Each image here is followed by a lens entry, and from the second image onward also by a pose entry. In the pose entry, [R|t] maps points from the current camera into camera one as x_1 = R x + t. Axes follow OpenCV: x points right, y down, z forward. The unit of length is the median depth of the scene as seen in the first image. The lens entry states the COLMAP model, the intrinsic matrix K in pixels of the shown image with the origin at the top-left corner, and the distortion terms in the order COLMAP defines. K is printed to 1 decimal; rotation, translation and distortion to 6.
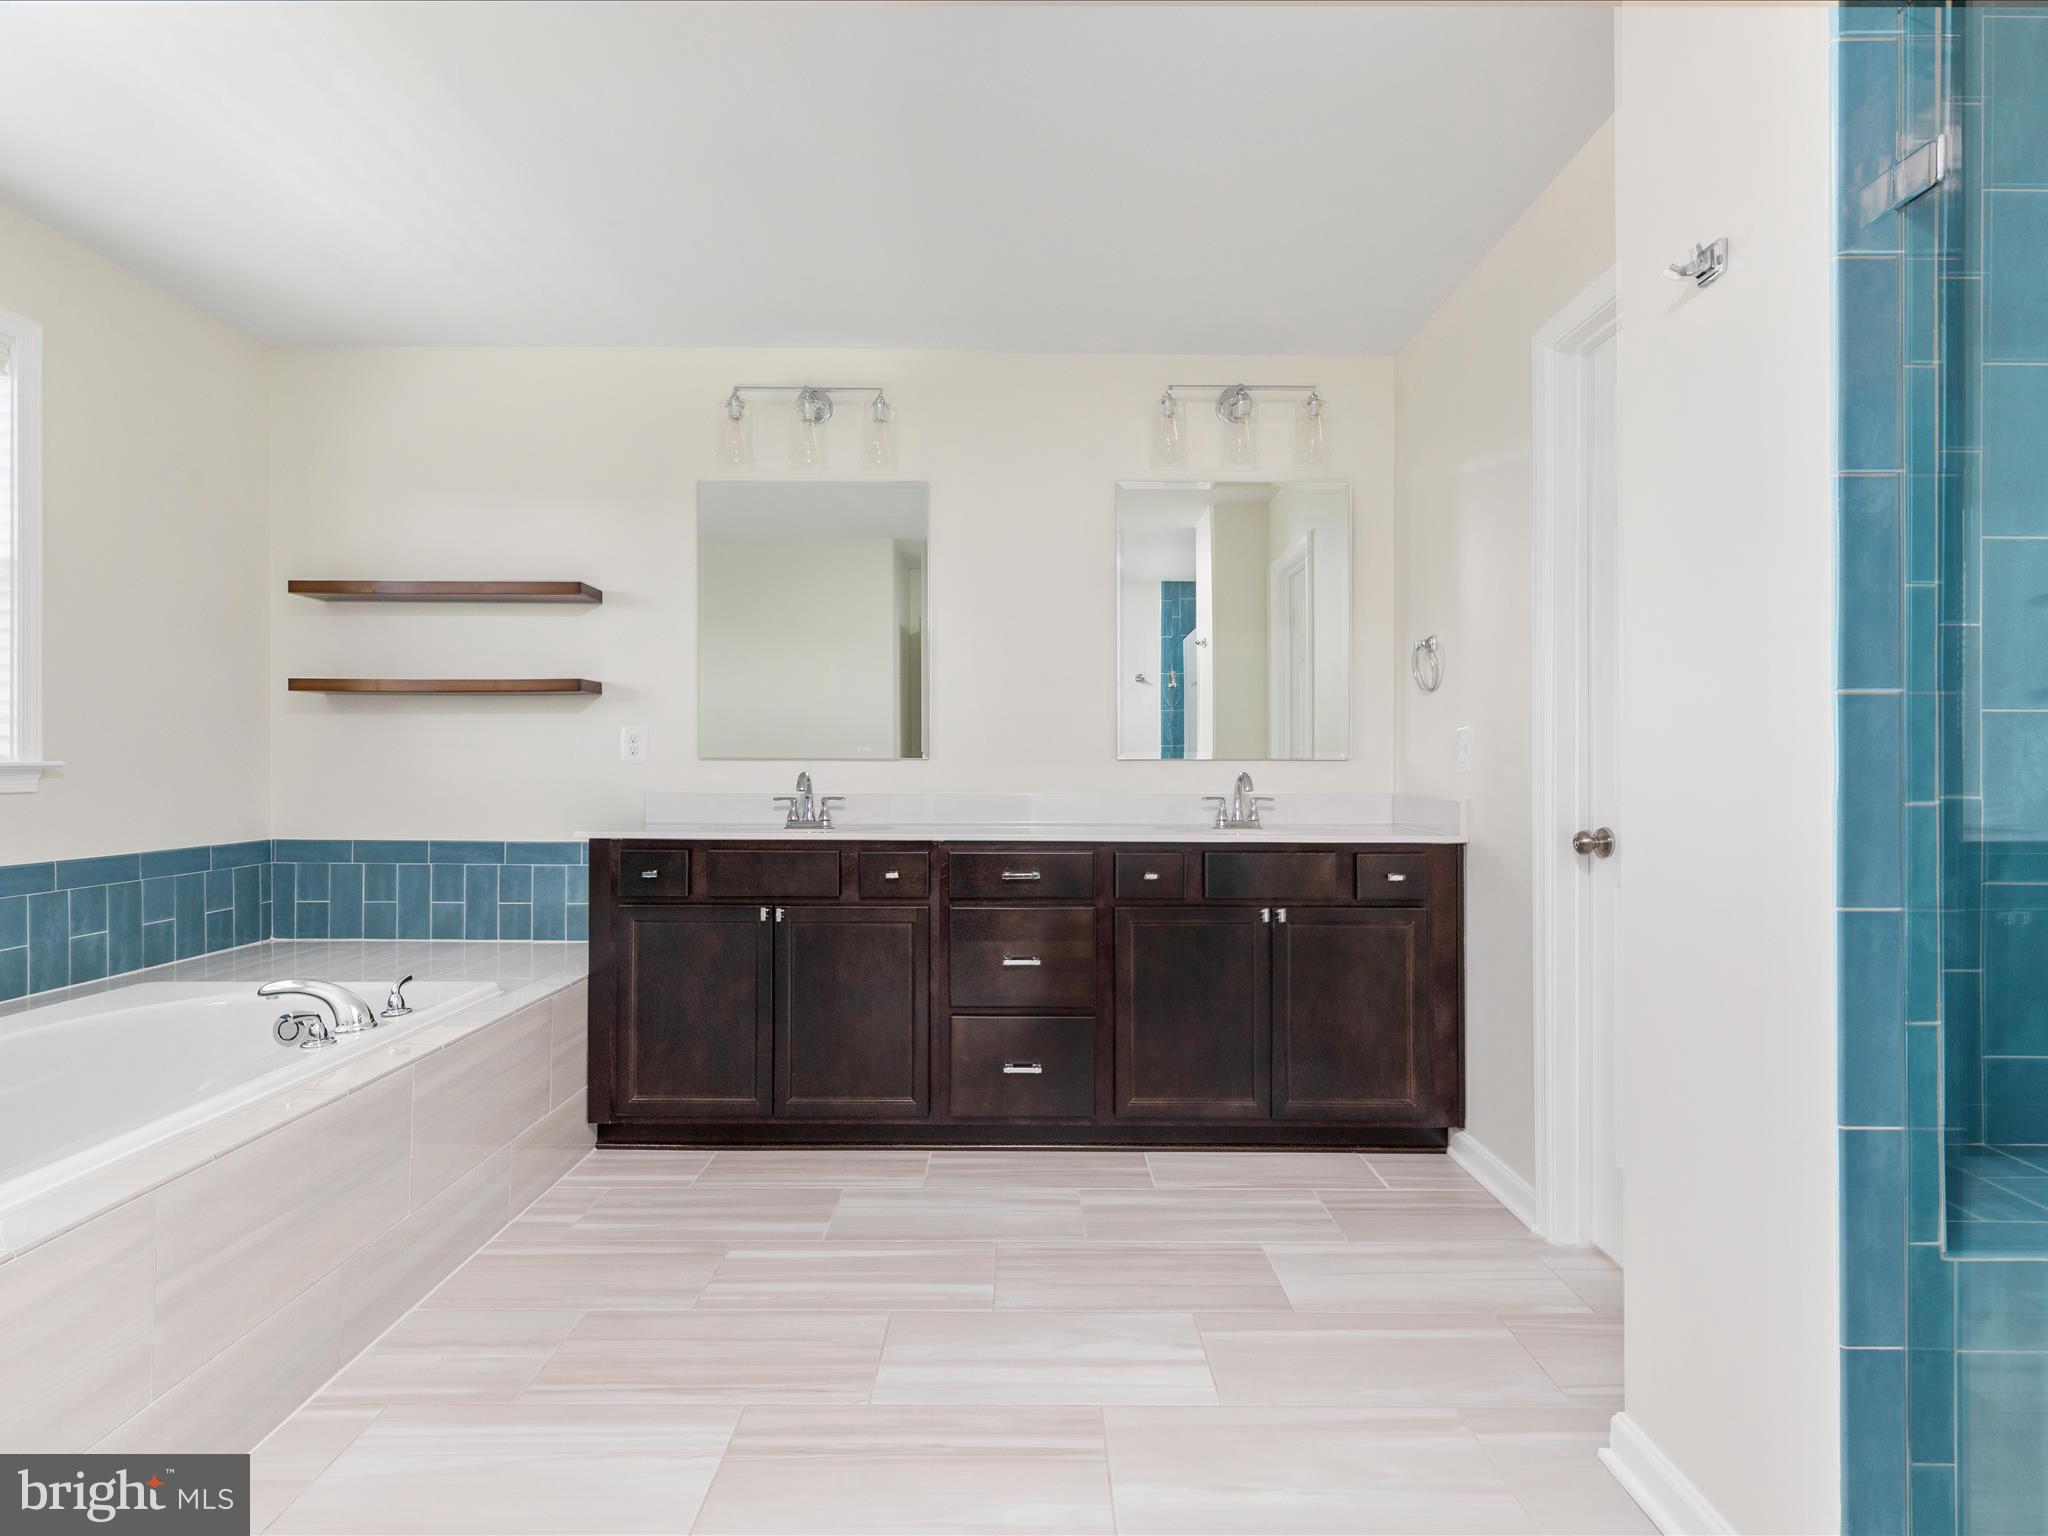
lens RADIAL K [[1047.7, 0, 1021.3], [0, 1047.7, 761.9], [0, 0, 1]] dist [0.000883, 0.001307]
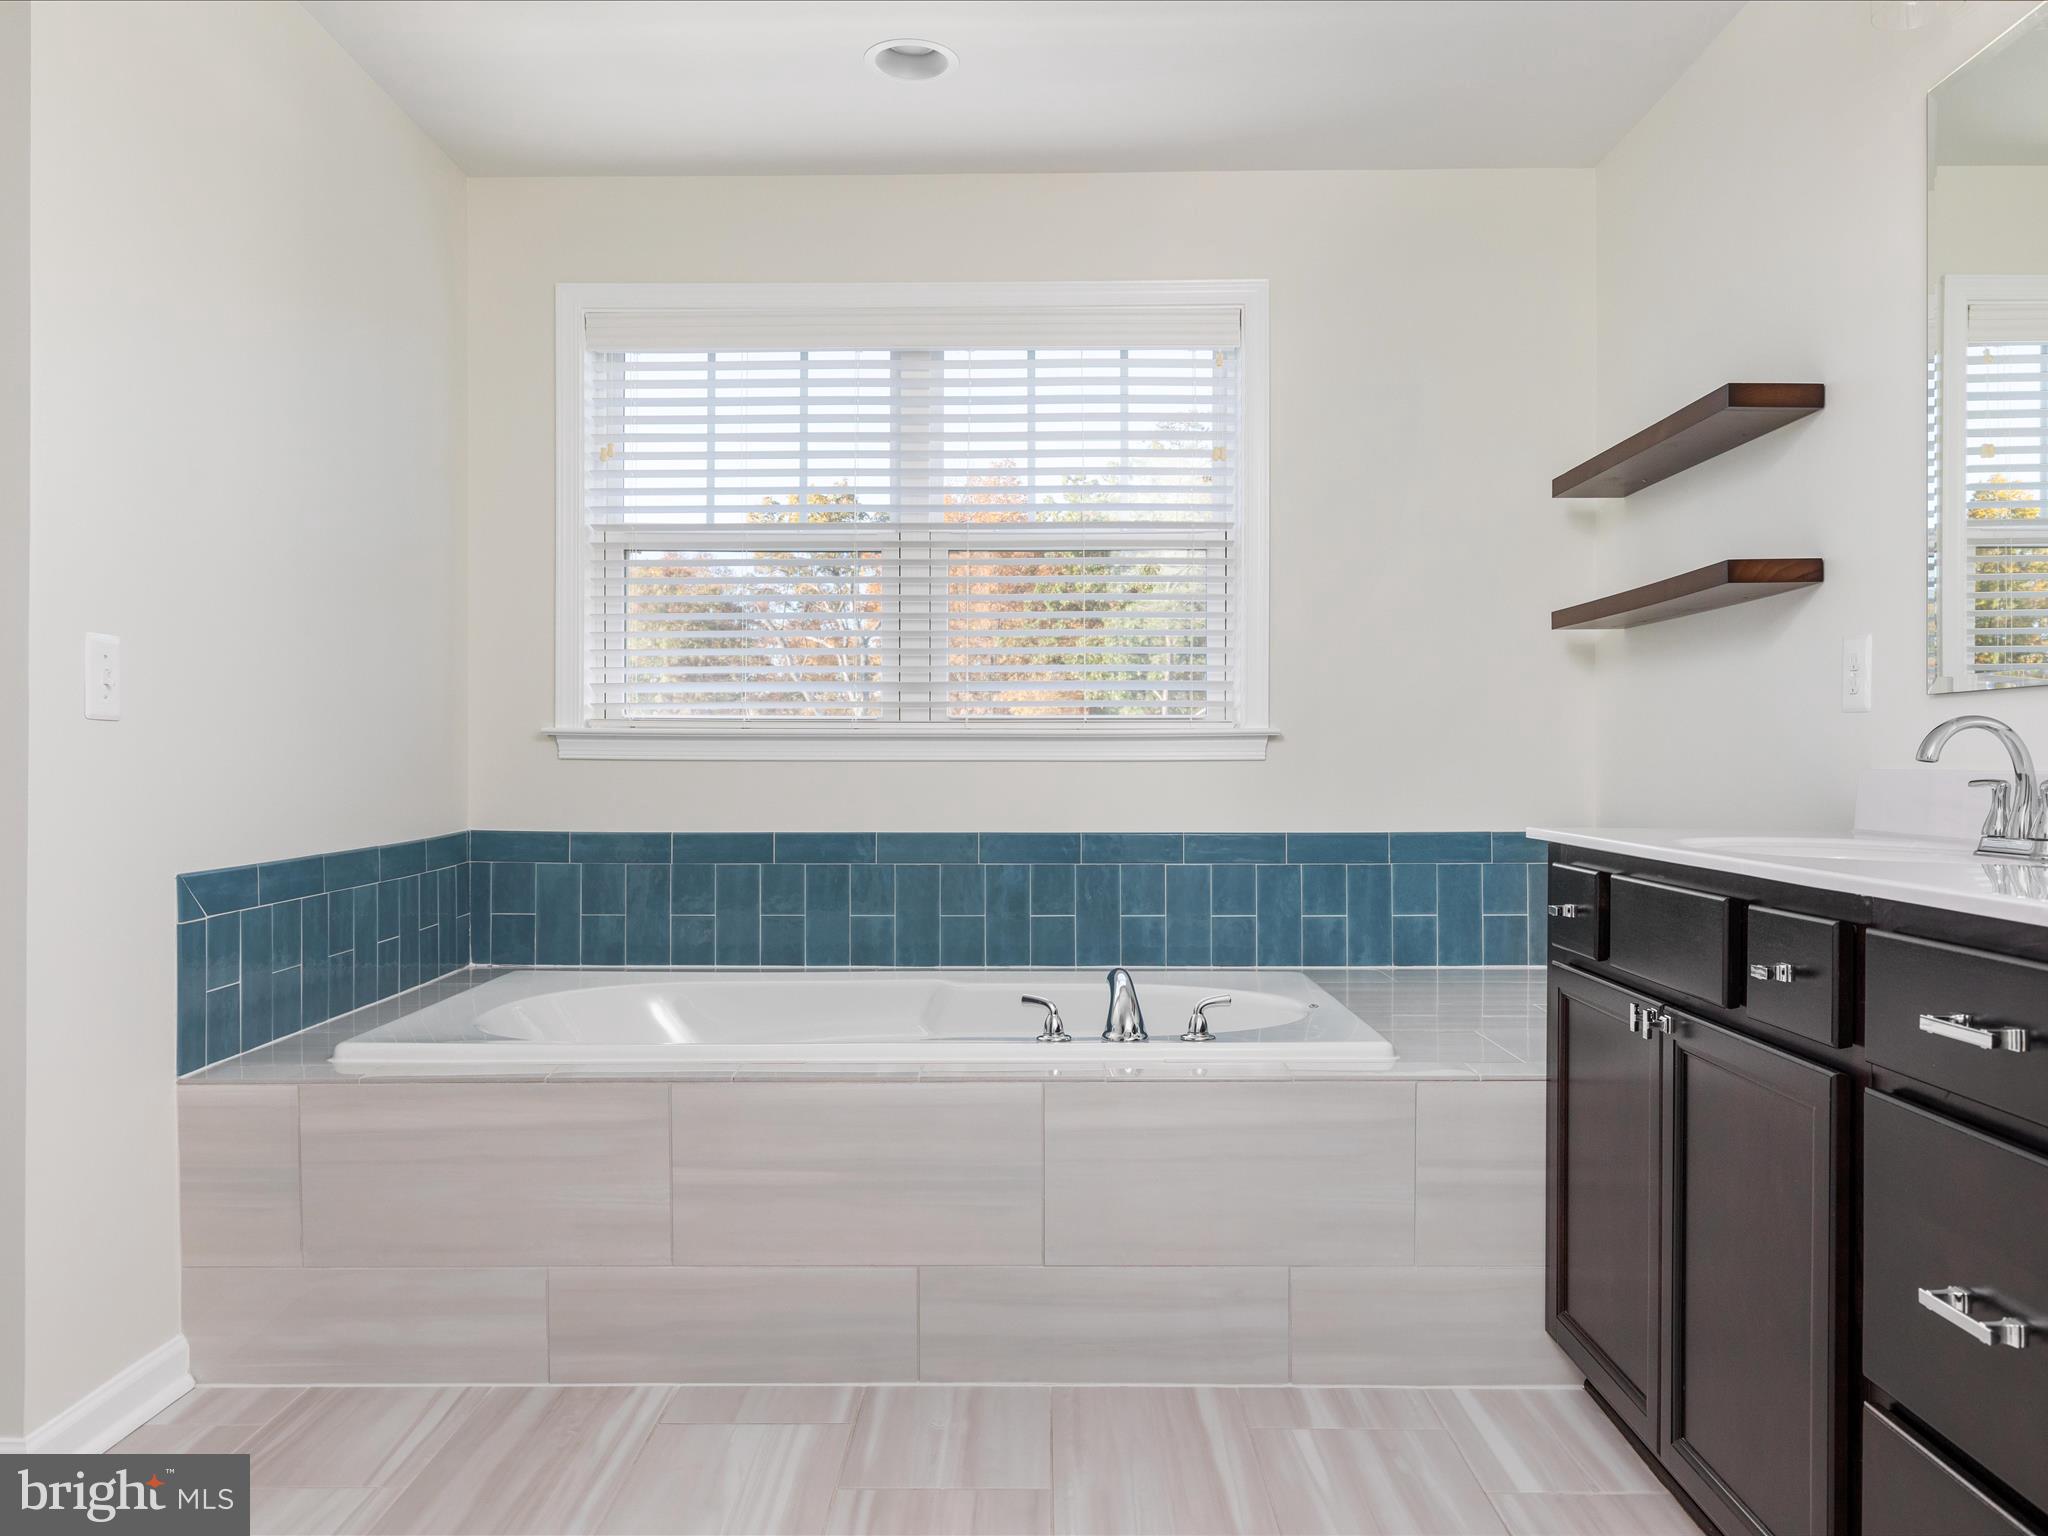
lens RADIAL K [[1527.7, 0, 1020.3], [0, 1527.7, 769.0], [0, 0, 1]] dist [-0.043737, 0.018167]
pose [[-0.018121, 0.002656, -0.999832, 0.450740], [0.006946, 0.999973, 0.002530, 0.030683], [0.999812, -0.006899, -0.018139, 0.759448]]
